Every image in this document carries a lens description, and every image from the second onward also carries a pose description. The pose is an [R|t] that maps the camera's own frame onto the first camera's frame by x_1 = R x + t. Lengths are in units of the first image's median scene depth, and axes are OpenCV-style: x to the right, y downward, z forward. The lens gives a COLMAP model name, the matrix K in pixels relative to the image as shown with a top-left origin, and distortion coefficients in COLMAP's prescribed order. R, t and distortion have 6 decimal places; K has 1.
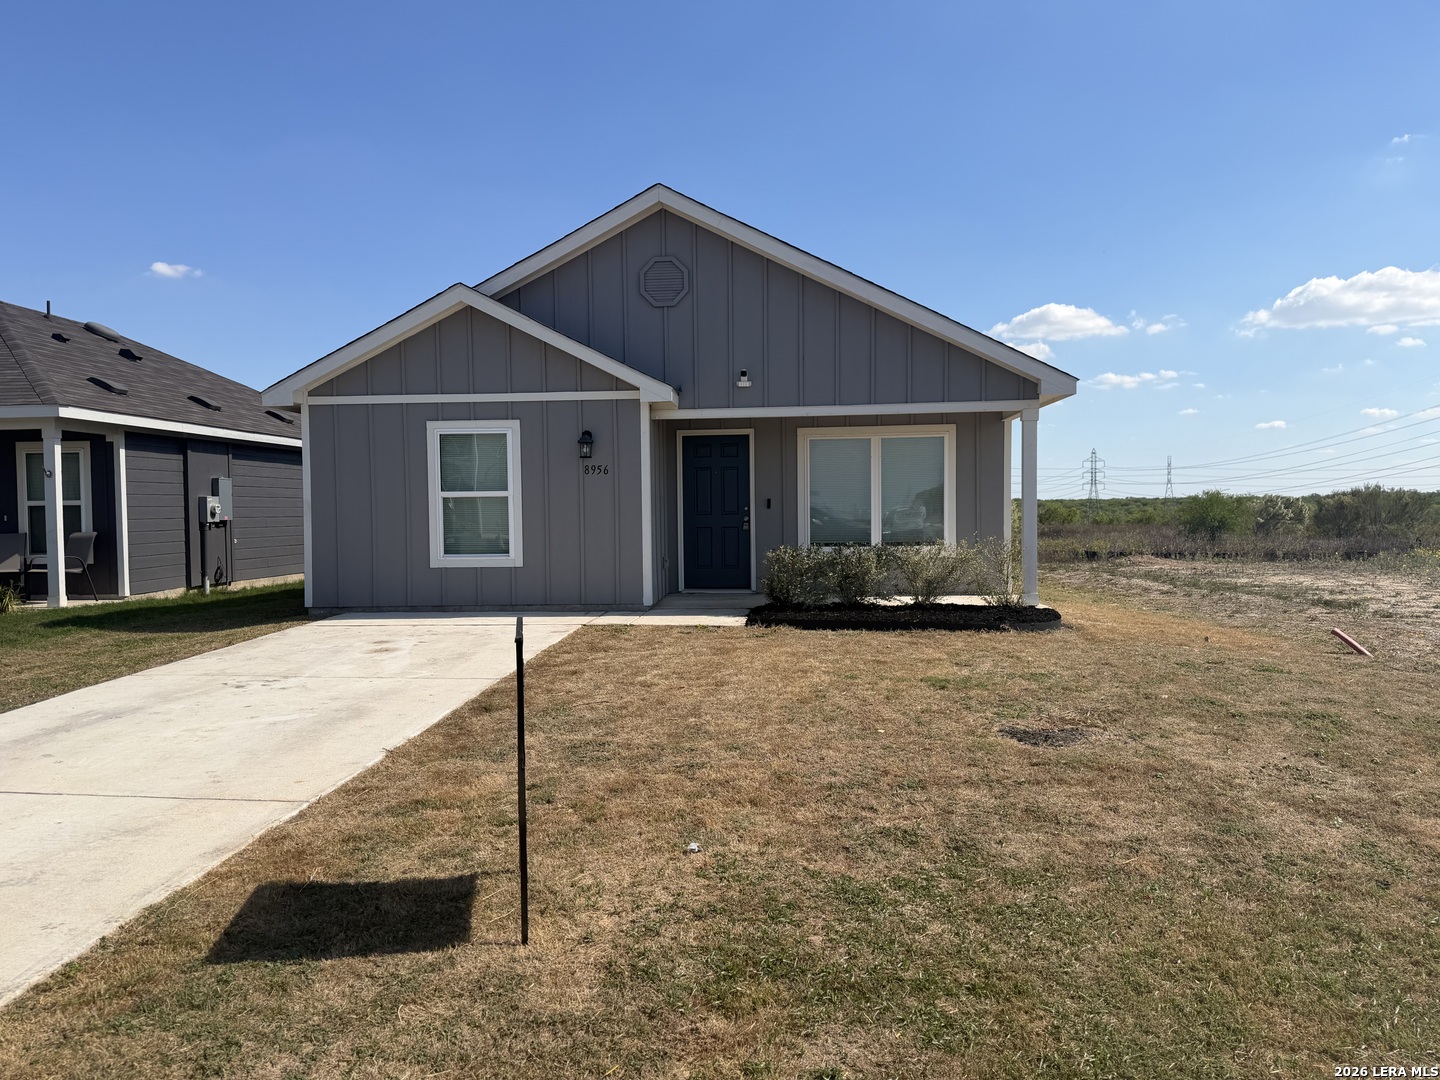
lens RADIAL K [[1004.9, 0, 717.9], [0, 1004.9, 544.0], [0, 0, 1]] dist [0.059987, -0.075727]
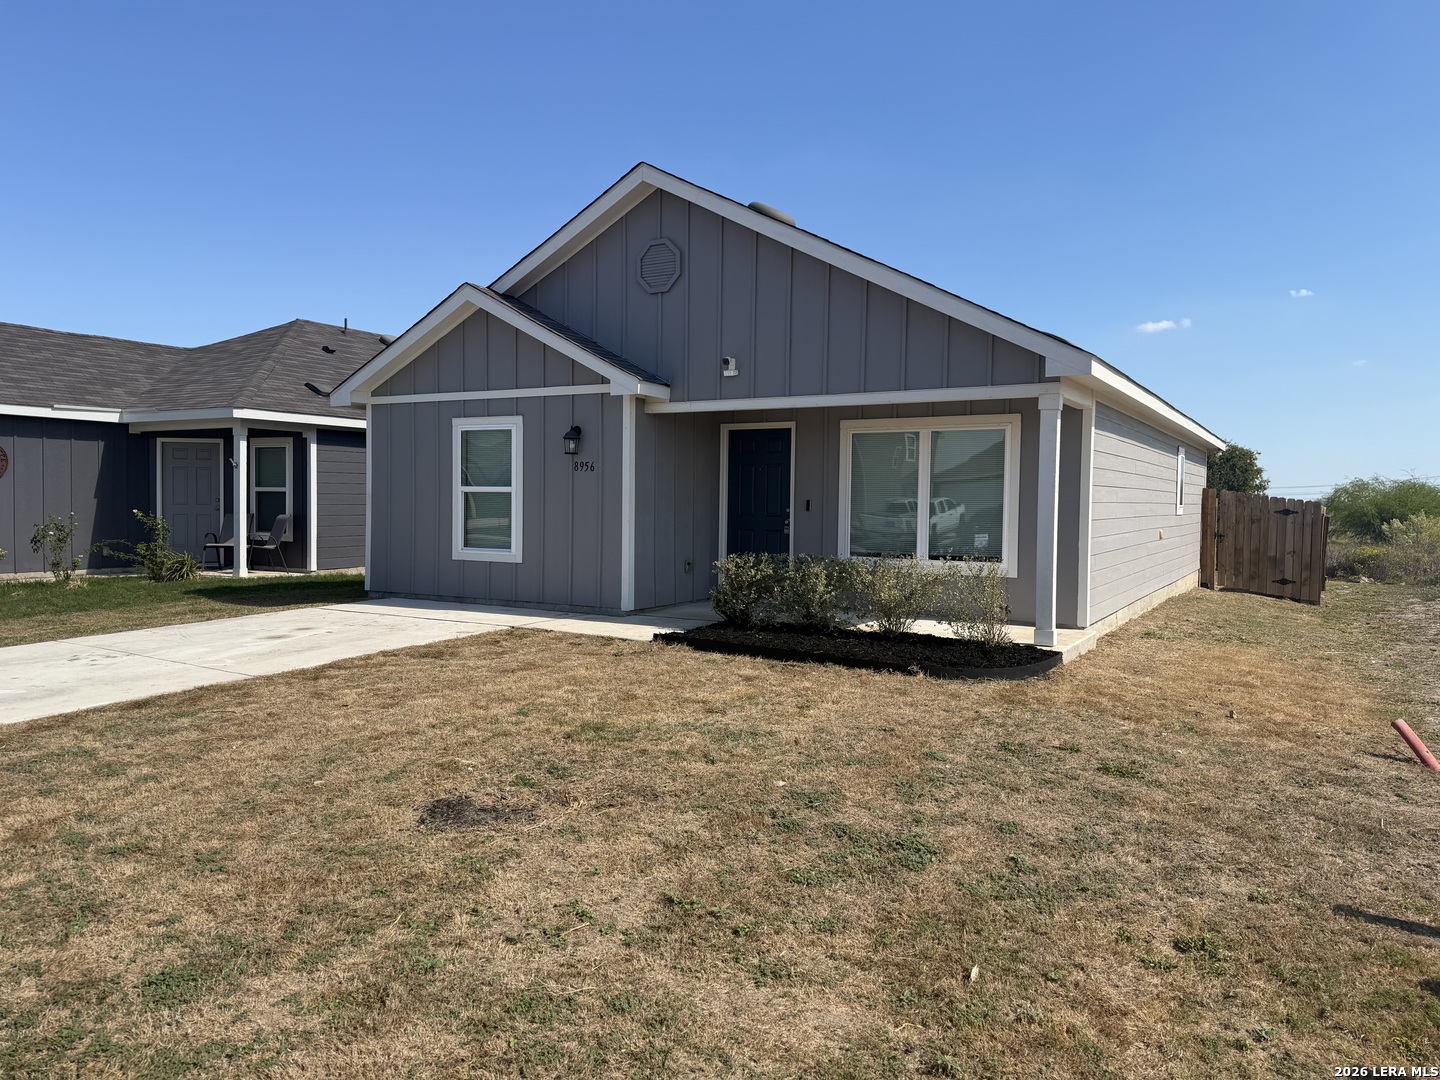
lens RADIAL K [[1004.9, 0, 717.9], [0, 1004.9, 544.0], [0, 0, 1]] dist [0.059987, -0.075727]
pose [[0.907231, 0.041059, -0.418625, 0.398763], [-0.036675, 0.999156, 0.018517, -0.021537], [0.419032, -0.001446, 0.907970, 0.171108]]
